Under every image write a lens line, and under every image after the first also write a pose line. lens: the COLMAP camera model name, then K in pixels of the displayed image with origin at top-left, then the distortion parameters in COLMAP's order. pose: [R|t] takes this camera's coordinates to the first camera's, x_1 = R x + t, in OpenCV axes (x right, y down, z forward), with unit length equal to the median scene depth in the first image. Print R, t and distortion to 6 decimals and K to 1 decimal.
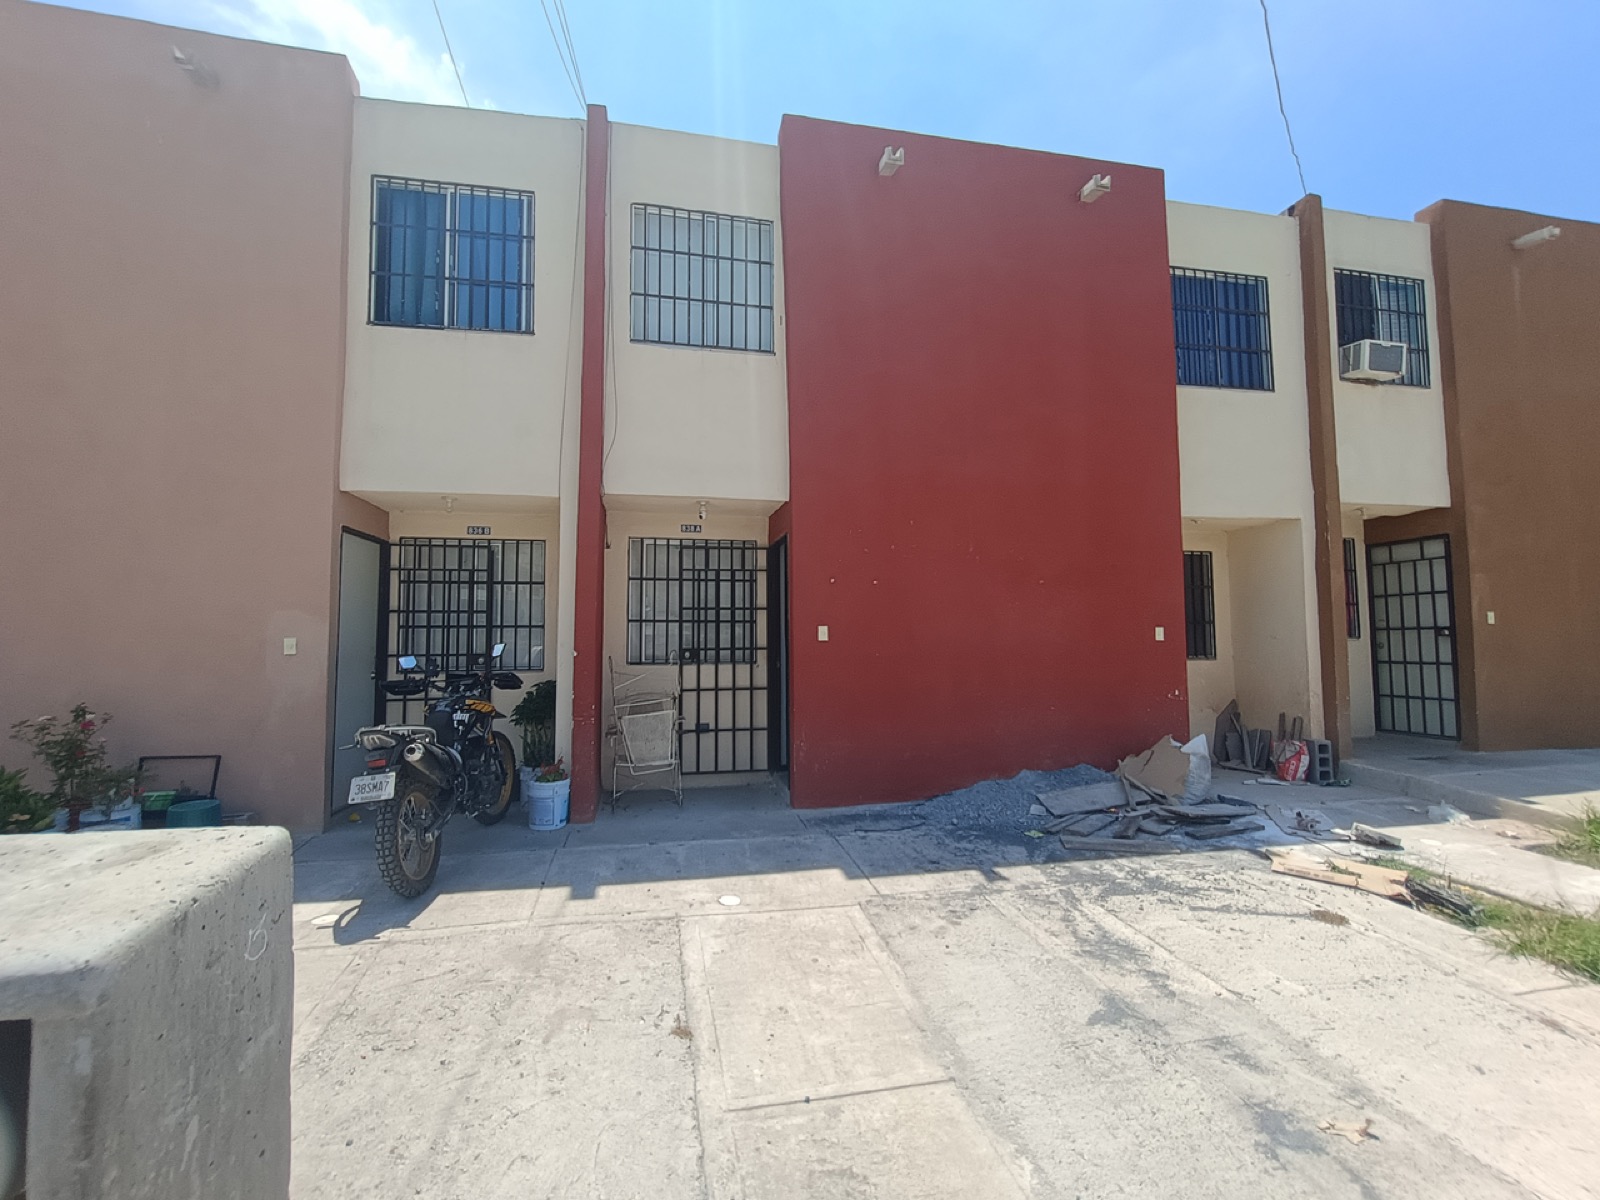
lens RADIAL K [[724.2, 0, 801.2], [0, 724.2, 597.3], [0, 0, 1]] dist [0.001241, 0.000105]
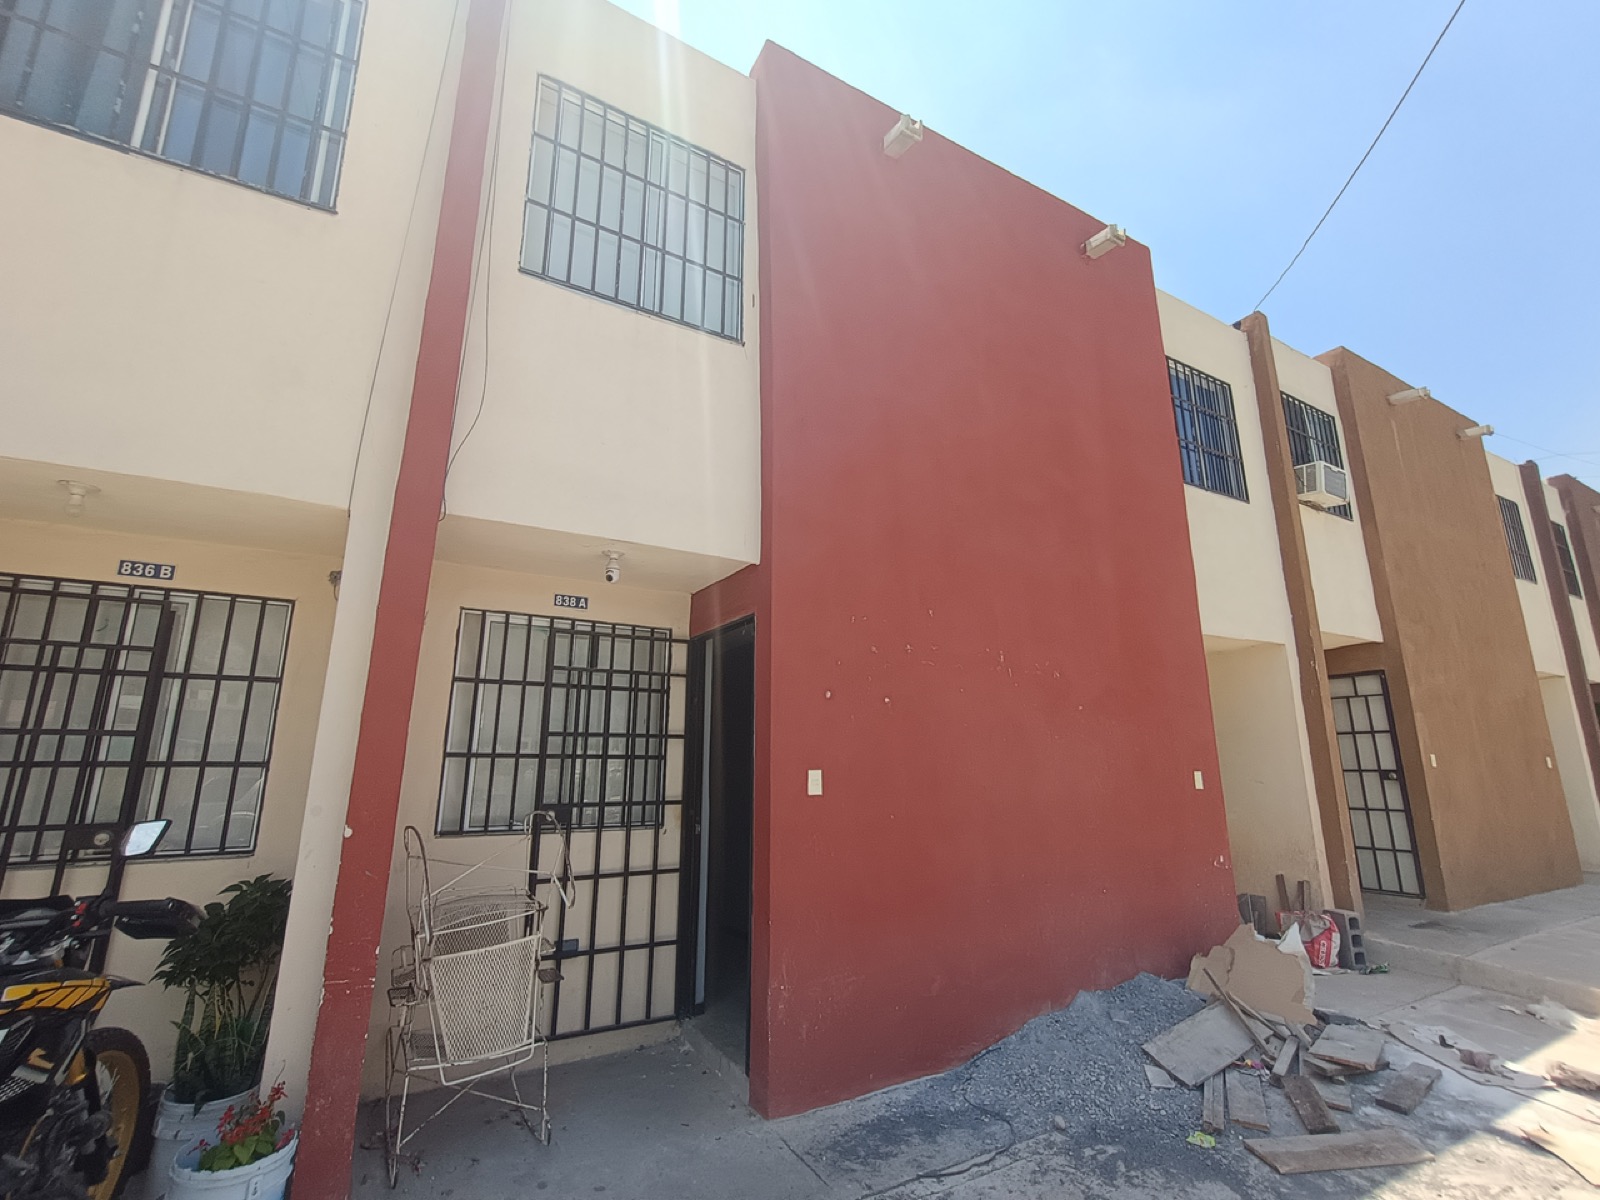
lens RADIAL K [[724.2, 0, 801.2], [0, 724.2, 597.3], [0, 0, 1]] dist [0.001241, 0.000105]
pose [[0.951524, 0.076644, 0.297873, -0.150807], [-0.025707, 0.984884, -0.171296, 0.001619], [-0.306499, 0.155335, 0.939111, 0.367060]]
